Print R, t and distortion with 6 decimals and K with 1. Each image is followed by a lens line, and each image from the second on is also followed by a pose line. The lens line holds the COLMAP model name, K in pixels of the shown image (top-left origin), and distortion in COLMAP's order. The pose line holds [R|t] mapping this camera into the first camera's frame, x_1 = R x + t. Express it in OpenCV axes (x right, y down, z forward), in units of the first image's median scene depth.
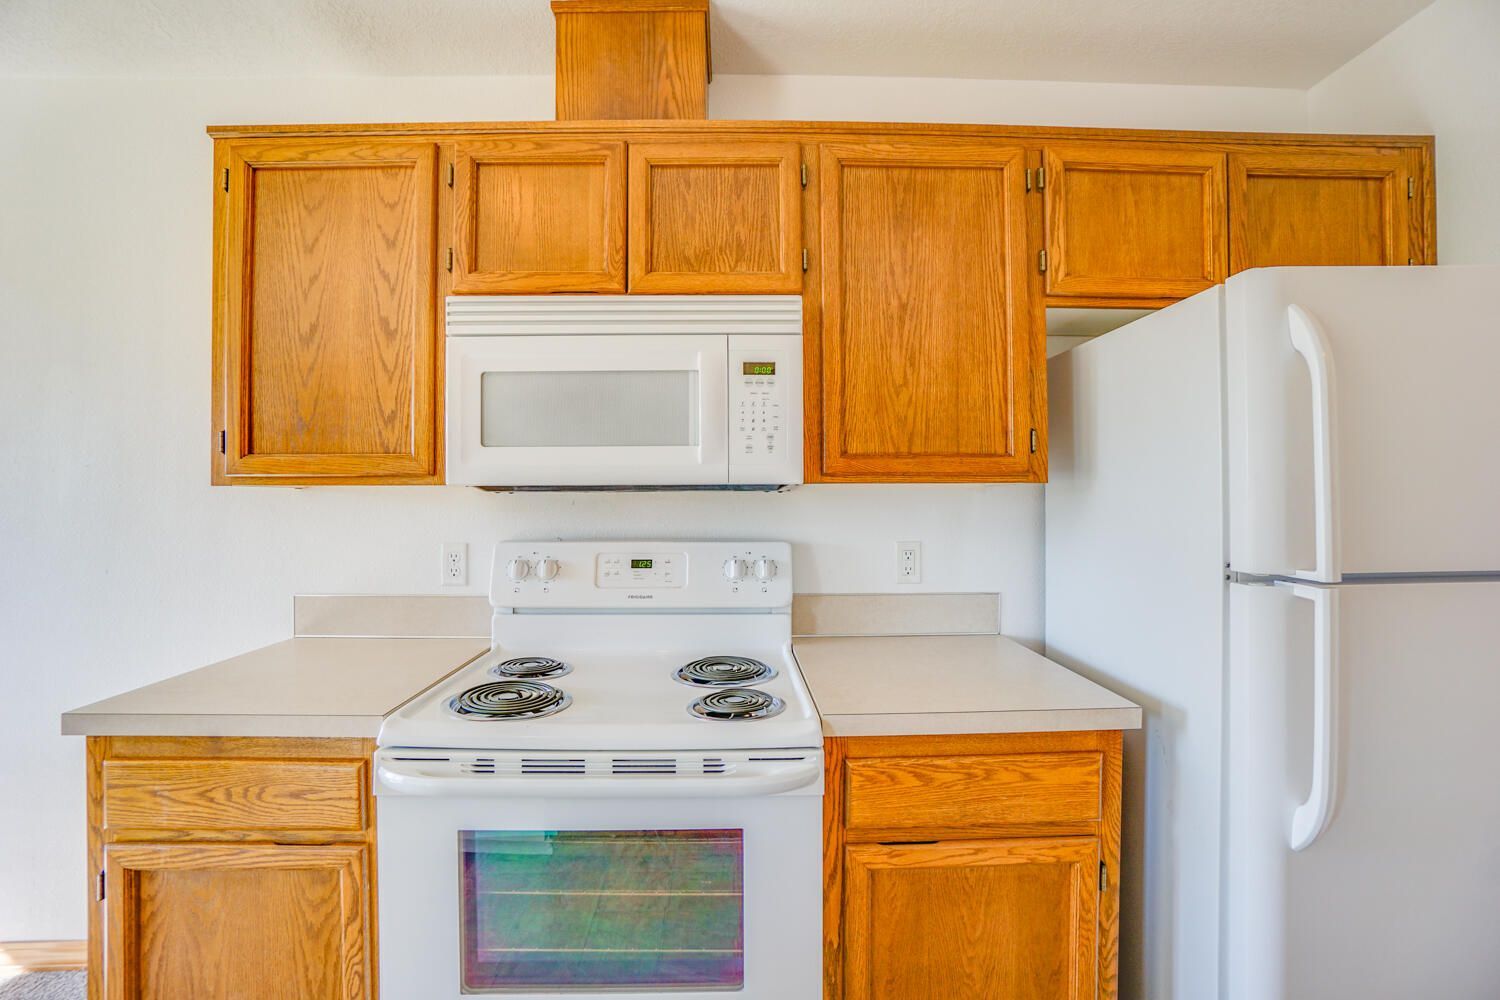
lens RADIAL K [[676.4, 0, 744.8], [0, 676.4, 491.9], [0, 0, 1]] dist [-0.067204, 0.024865]
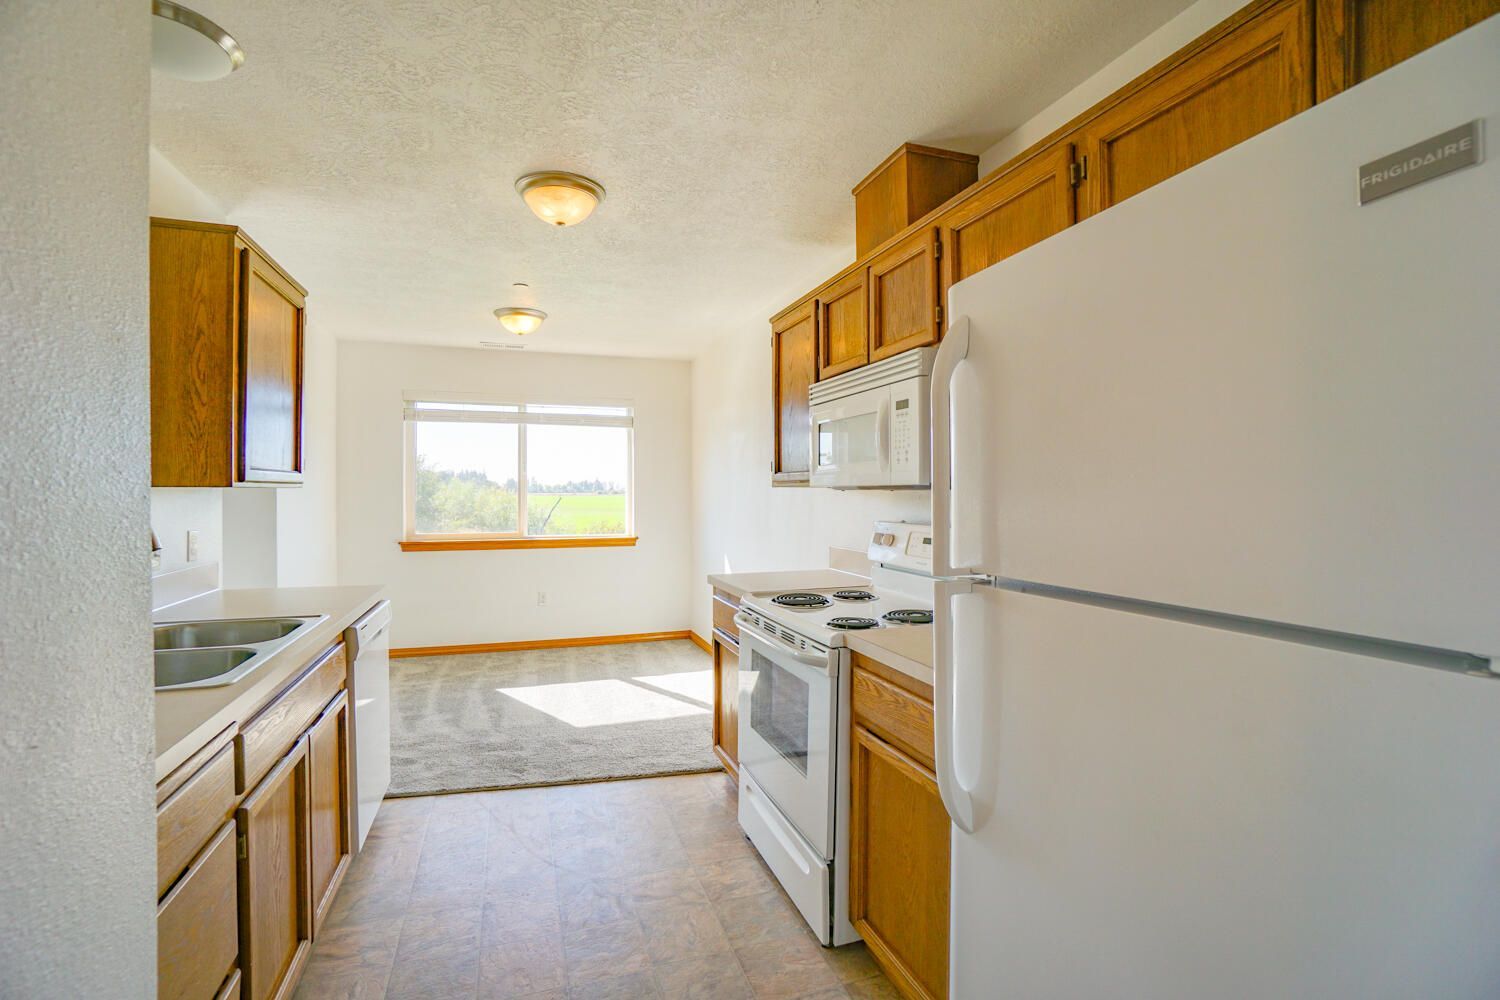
lens RADIAL K [[676.4, 0, 744.8], [0, 676.4, 491.9], [0, 0, 1]] dist [-0.067204, 0.024865]
pose [[0.308610, 0.003527, -0.951182, 1.243200], [0.002800, 0.999985, 0.004616, -0.004450], [0.951185, -0.004088, 0.308595, 0.231889]]
